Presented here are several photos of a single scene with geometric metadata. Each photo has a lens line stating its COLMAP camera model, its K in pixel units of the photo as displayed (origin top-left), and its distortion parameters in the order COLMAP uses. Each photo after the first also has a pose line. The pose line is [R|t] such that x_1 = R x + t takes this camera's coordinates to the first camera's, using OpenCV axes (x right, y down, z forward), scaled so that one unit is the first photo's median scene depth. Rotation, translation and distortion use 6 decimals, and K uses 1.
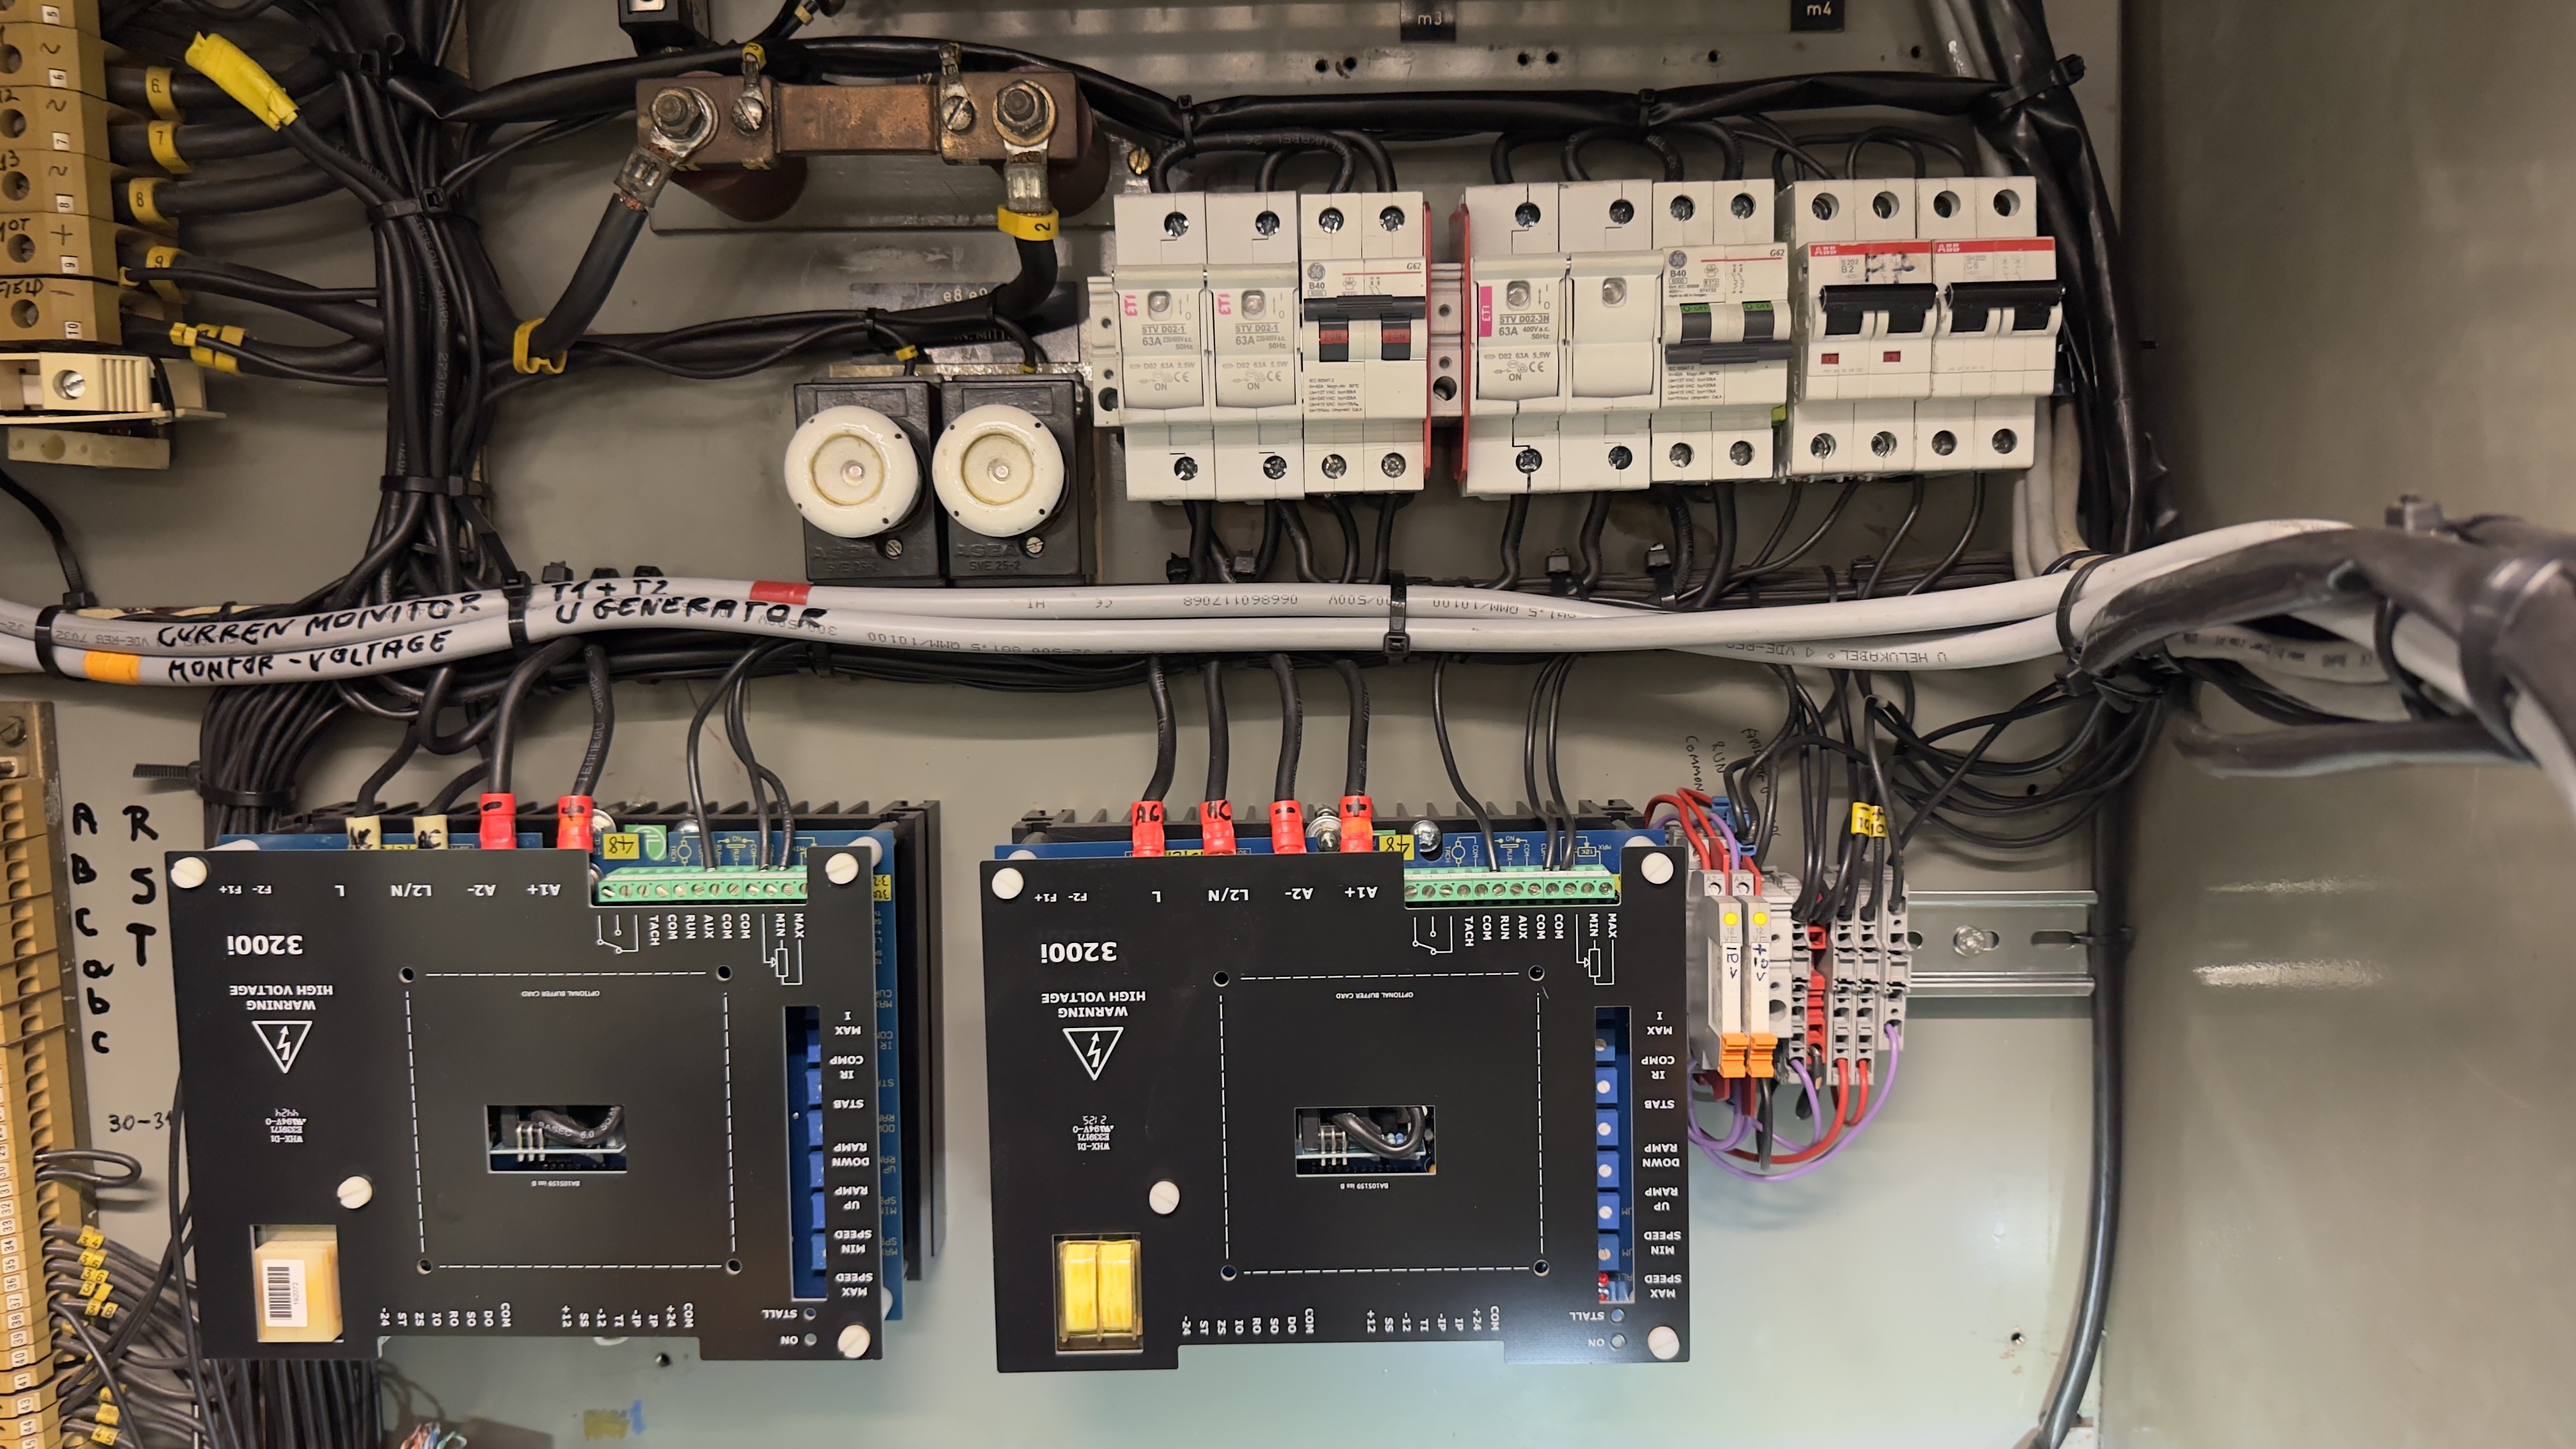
lens RADIAL K [[1850.7, 0, 1288.0], [0, 1850.7, 724.5], [0, 0, 1]] dist [0.059280, -0.128123]
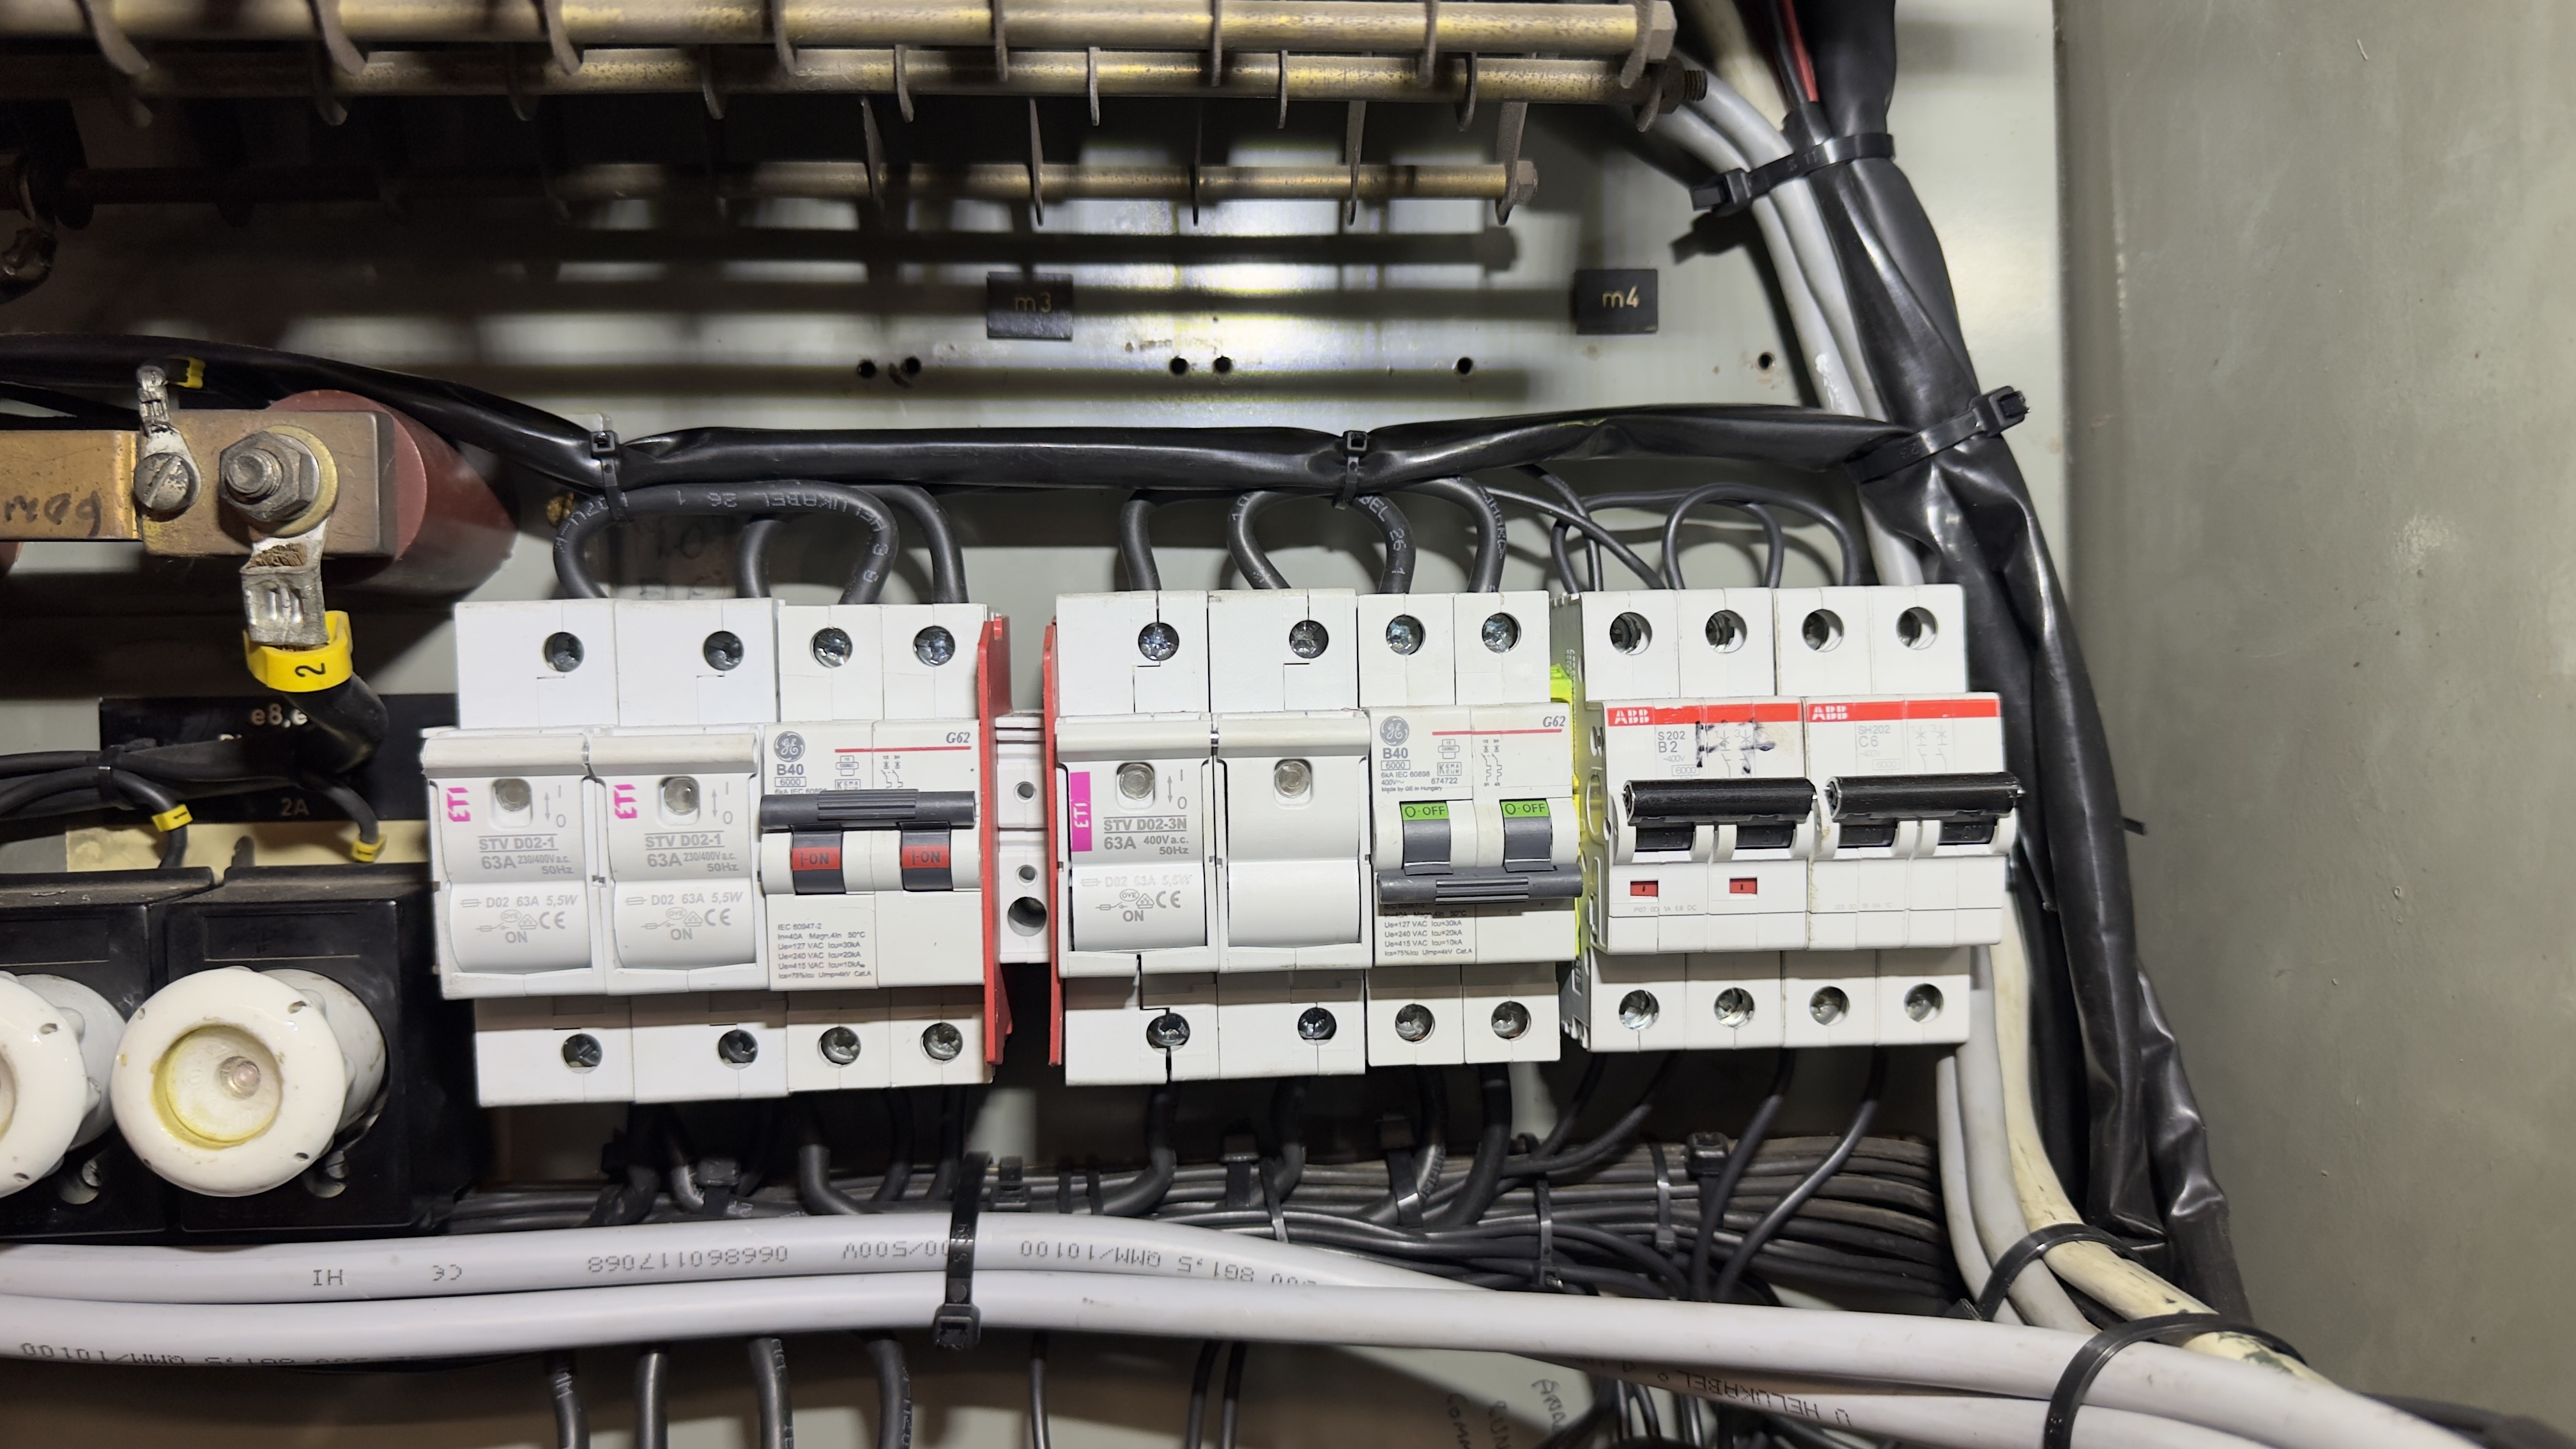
lens RADIAL K [[1868.3, 0, 1288.0], [0, 1868.3, 724.5], [0, 0, 1]] dist [0.093838, -0.215214]
pose [[0.996801, -0.001272, 0.079913, 0.122212], [0.006693, 0.997690, -0.067604, -0.204751], [-0.079643, 0.067922, 0.994507, 0.384598]]
